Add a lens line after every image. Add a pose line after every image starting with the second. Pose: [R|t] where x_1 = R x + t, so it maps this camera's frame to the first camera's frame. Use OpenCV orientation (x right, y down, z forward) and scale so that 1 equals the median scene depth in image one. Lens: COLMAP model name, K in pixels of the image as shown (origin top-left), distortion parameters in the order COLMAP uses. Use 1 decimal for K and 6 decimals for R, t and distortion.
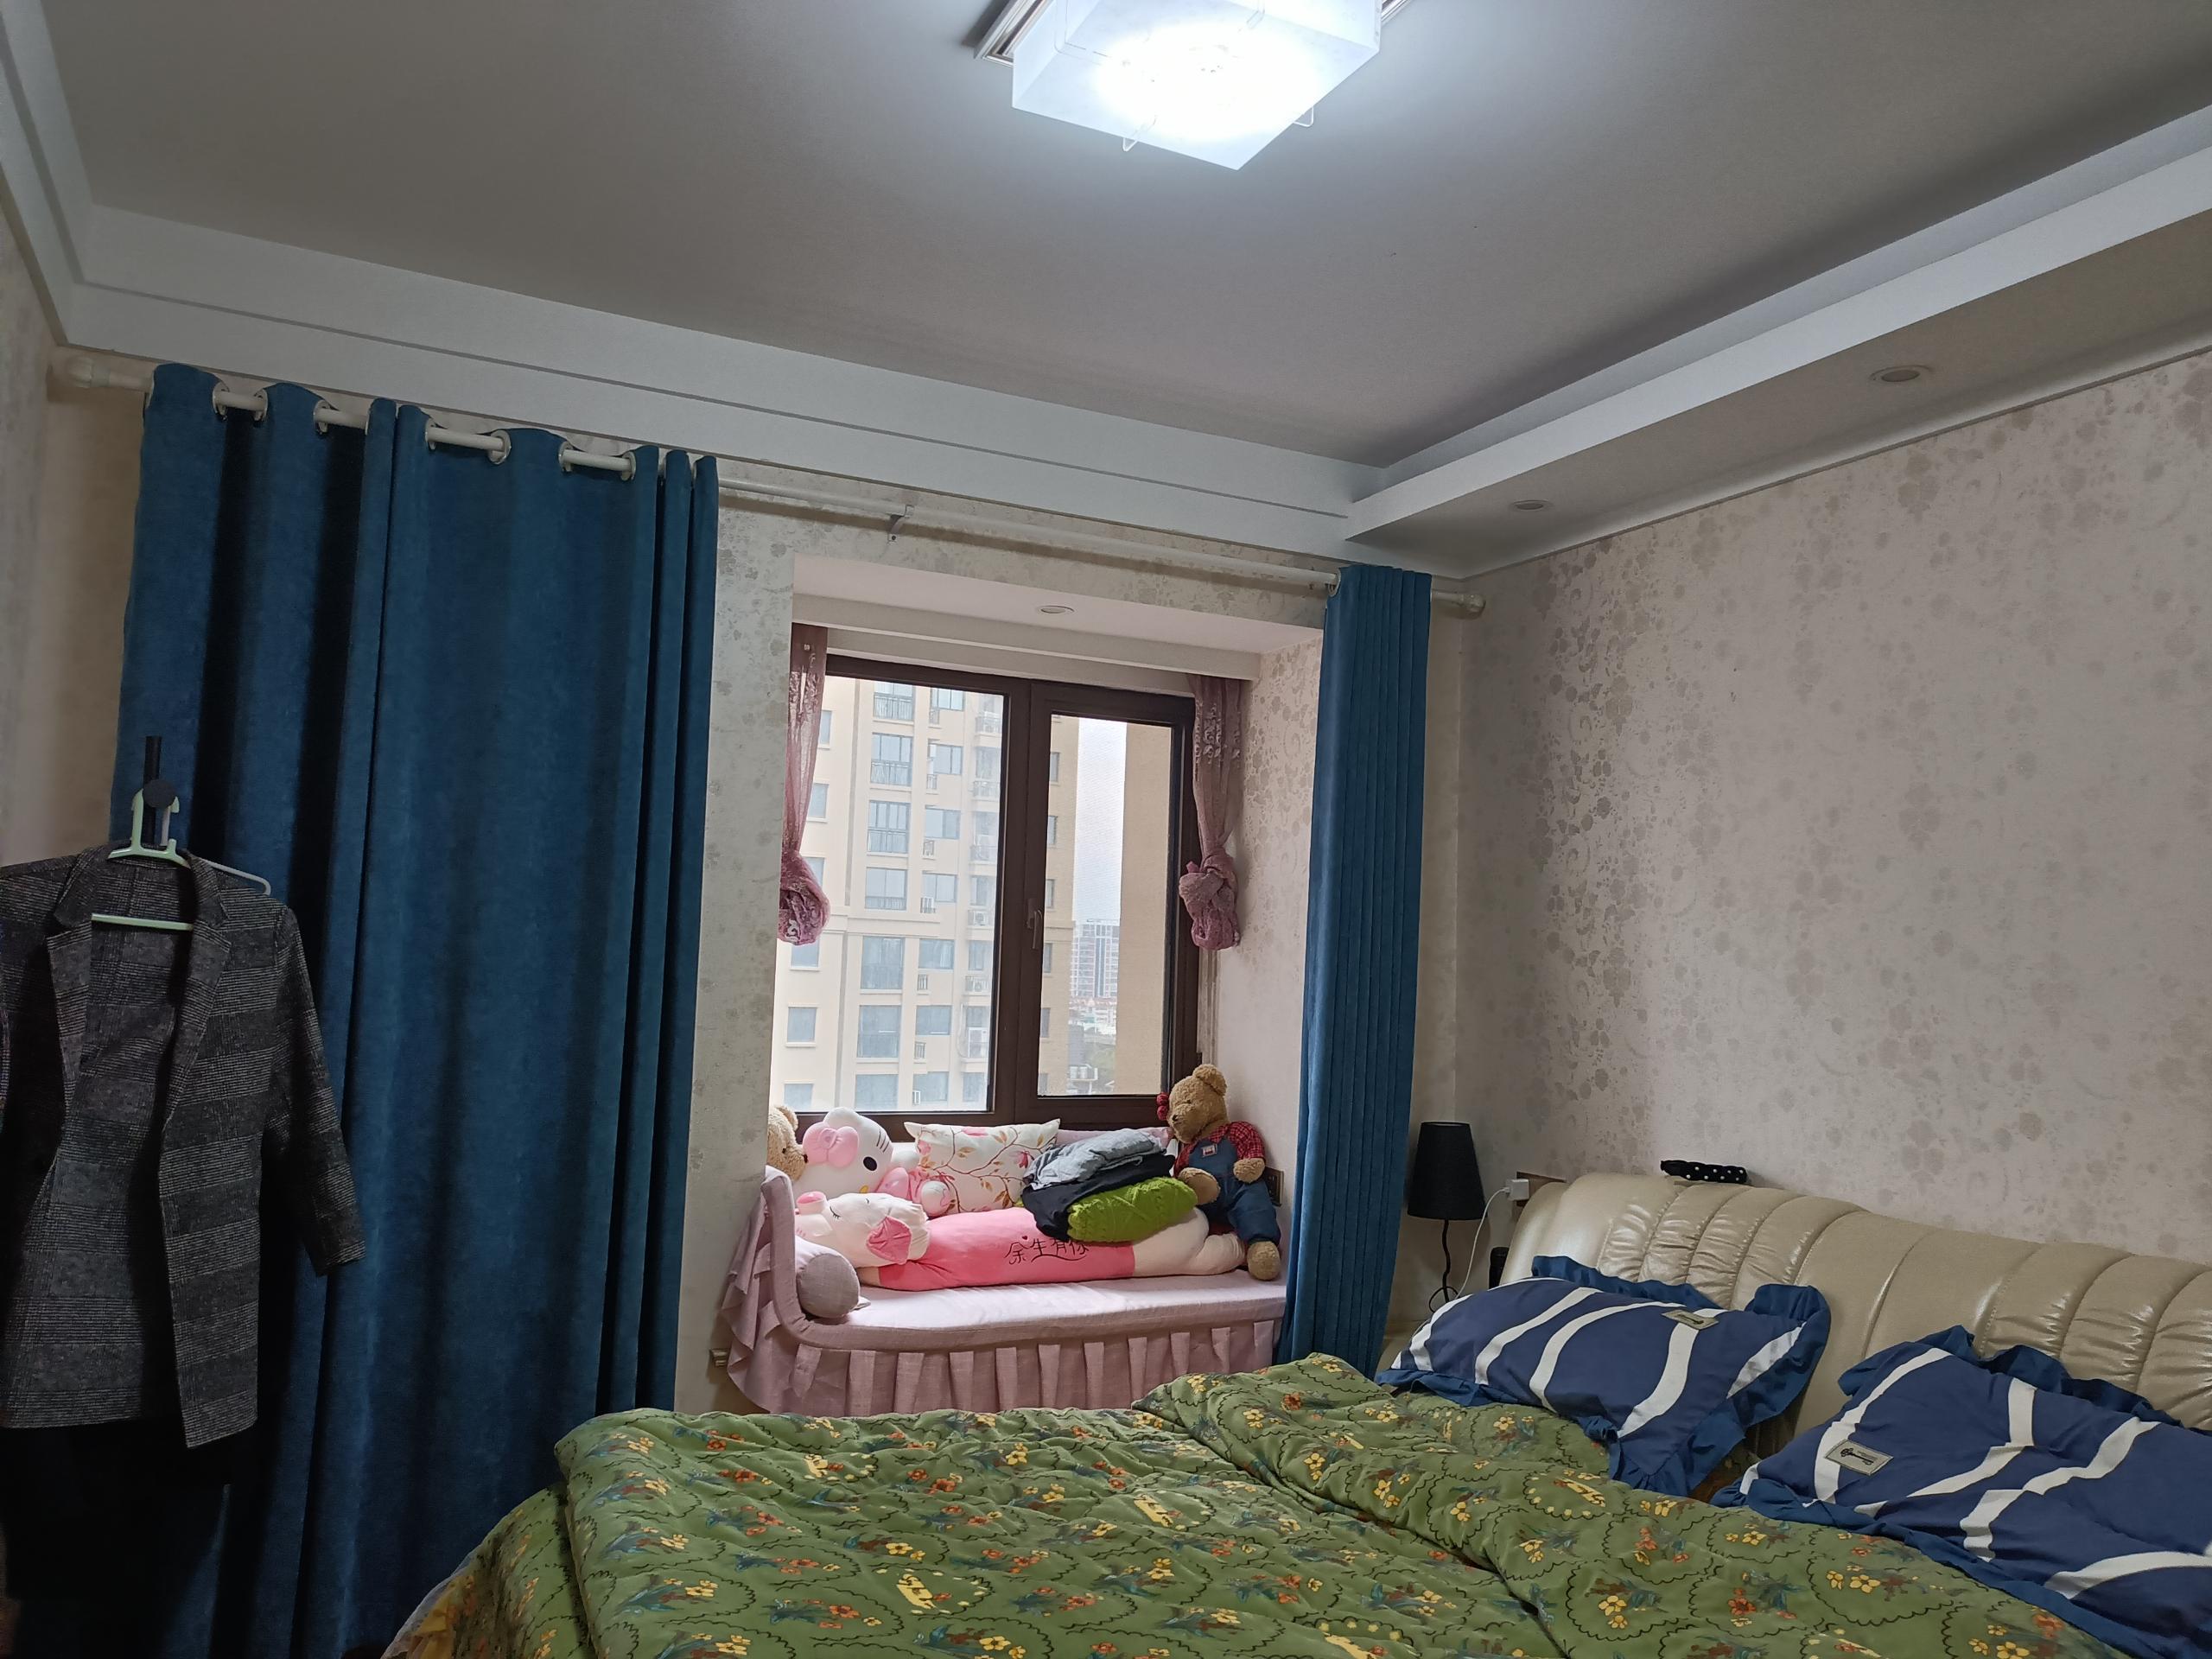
lens RADIAL K [[1659.5, 0, 1106.0], [0, 1659.5, 829.5], [0, 0, 1]] dist [0.172008, -0.171308]
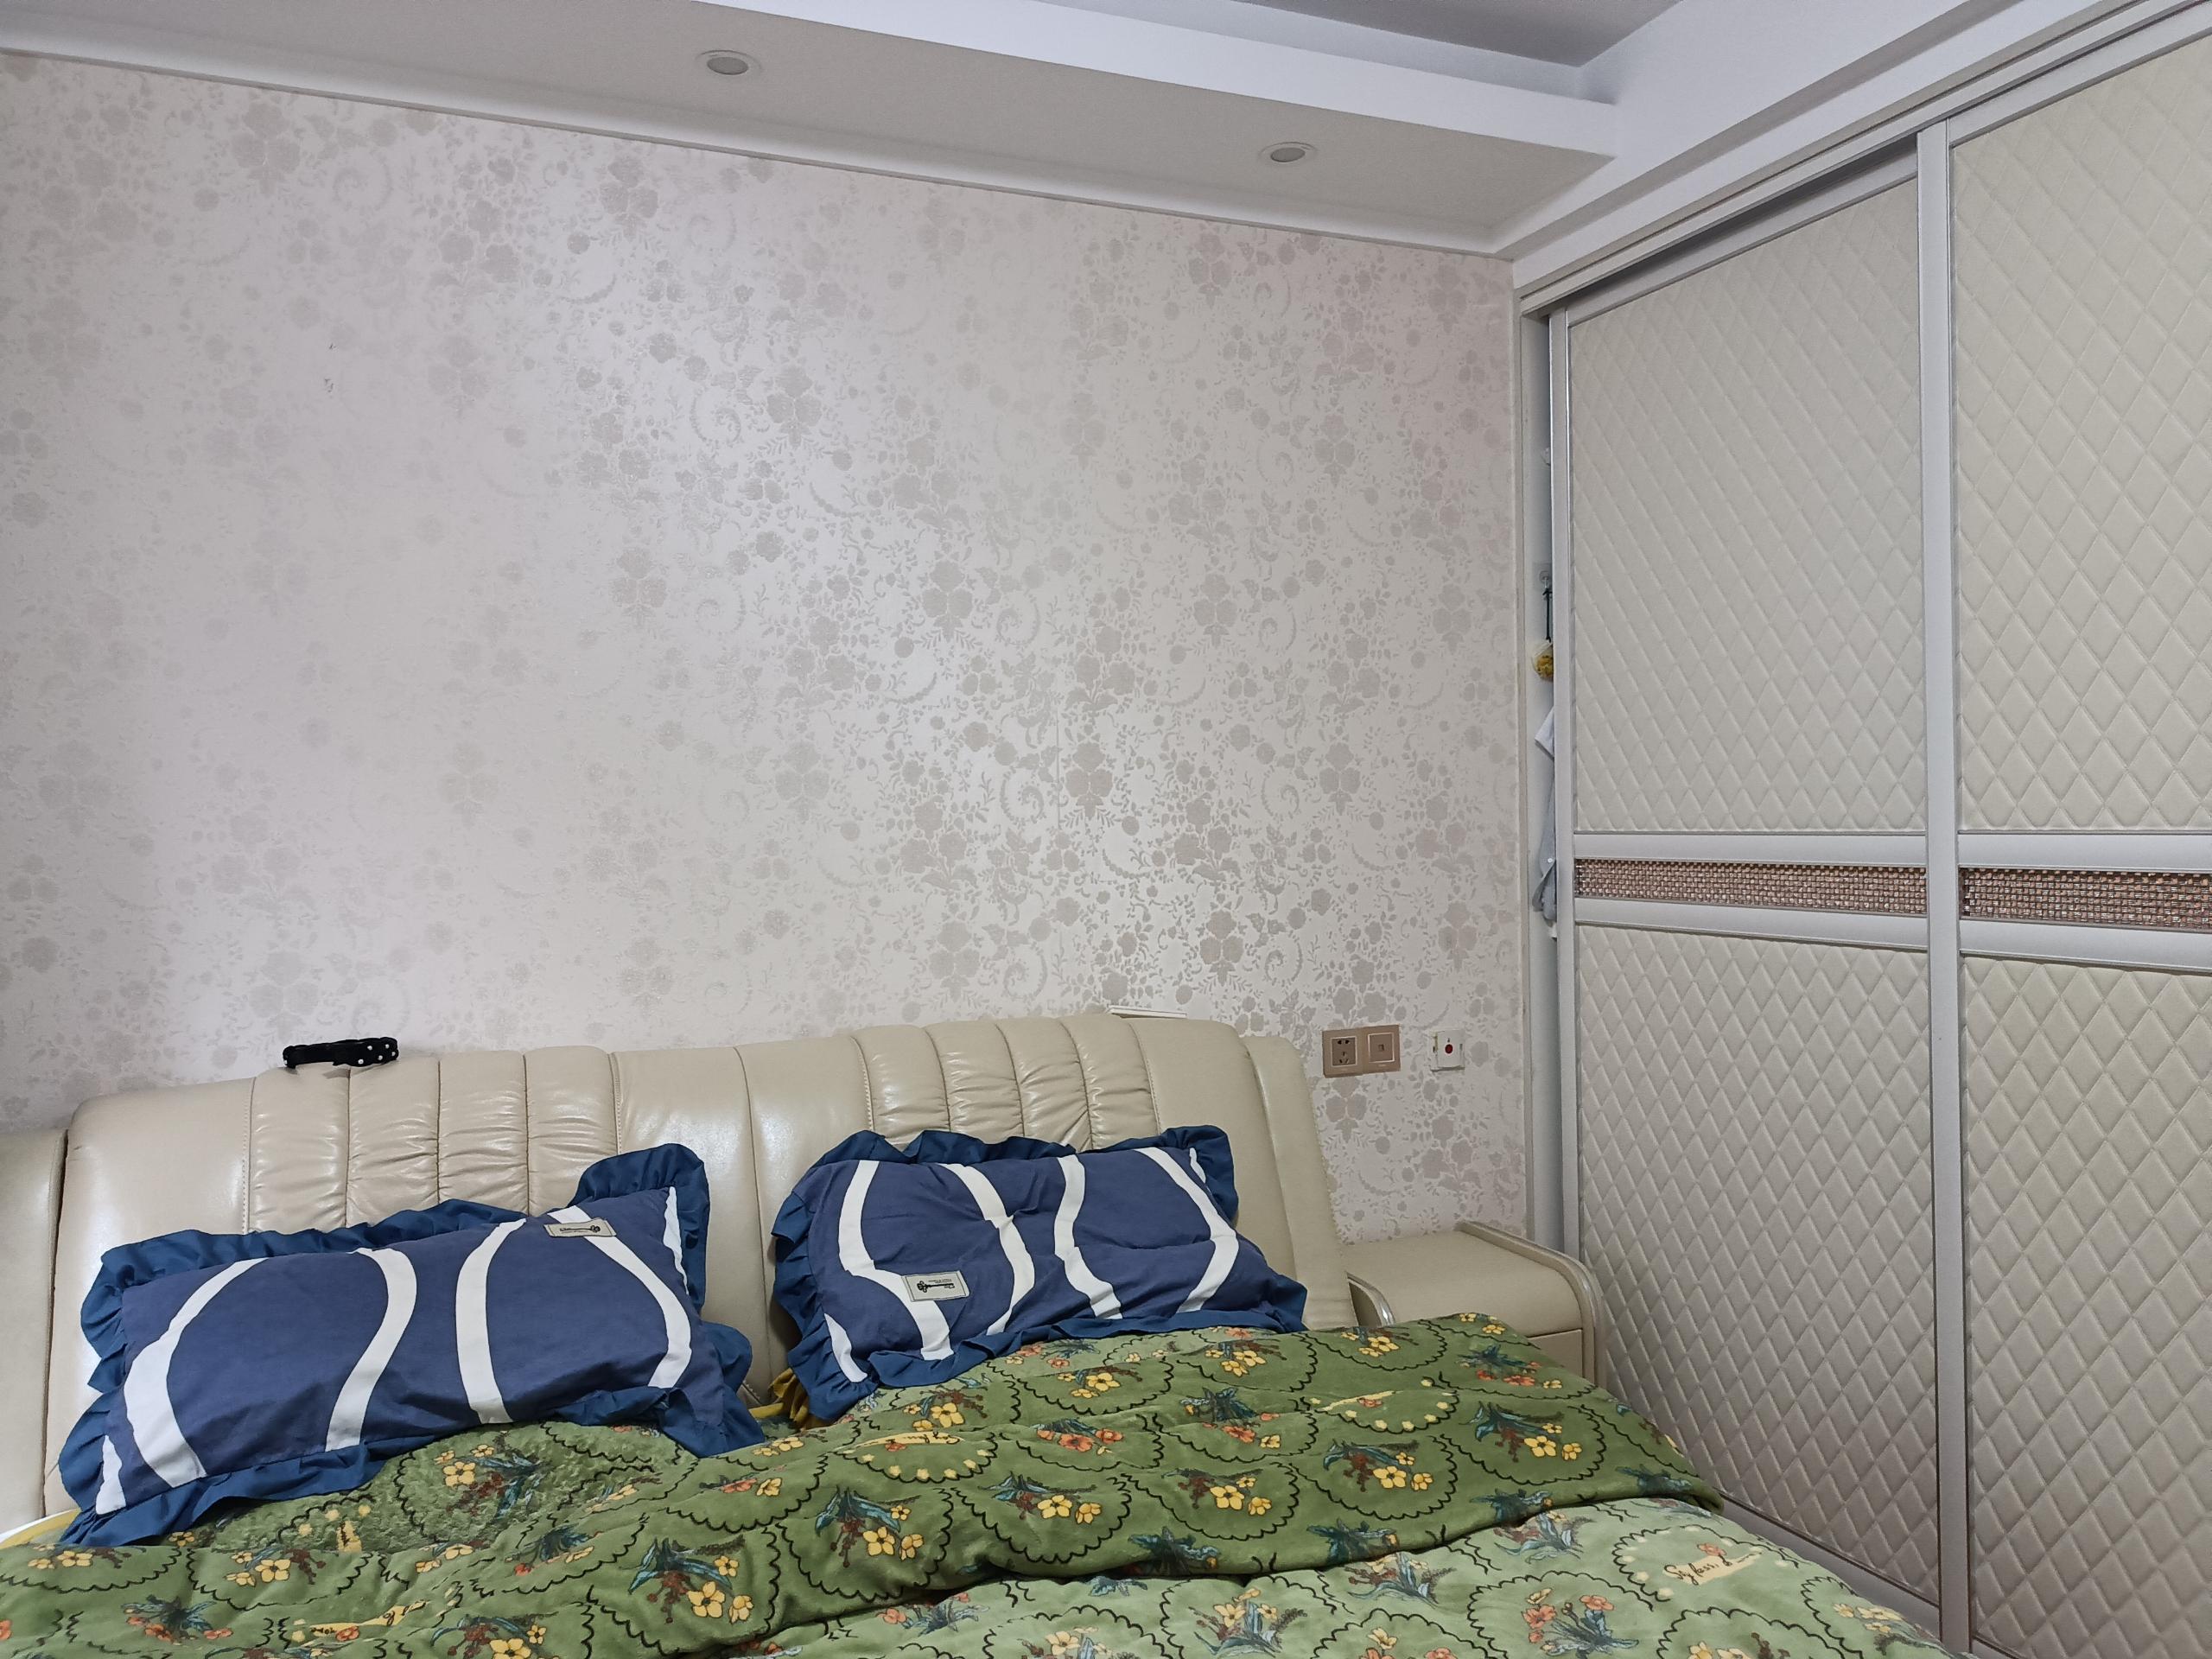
lens RADIAL K [[1675.6, 0, 1106.0], [0, 1675.6, 829.5], [0, 0, 1]] dist [0.009444, 0.005888]
pose [[0.071356, -0.051446, 0.996123, -0.433053], [-0.071467, 0.995839, 0.056551, 0.059401], [-0.994887, -0.075225, 0.067383, 0.849719]]
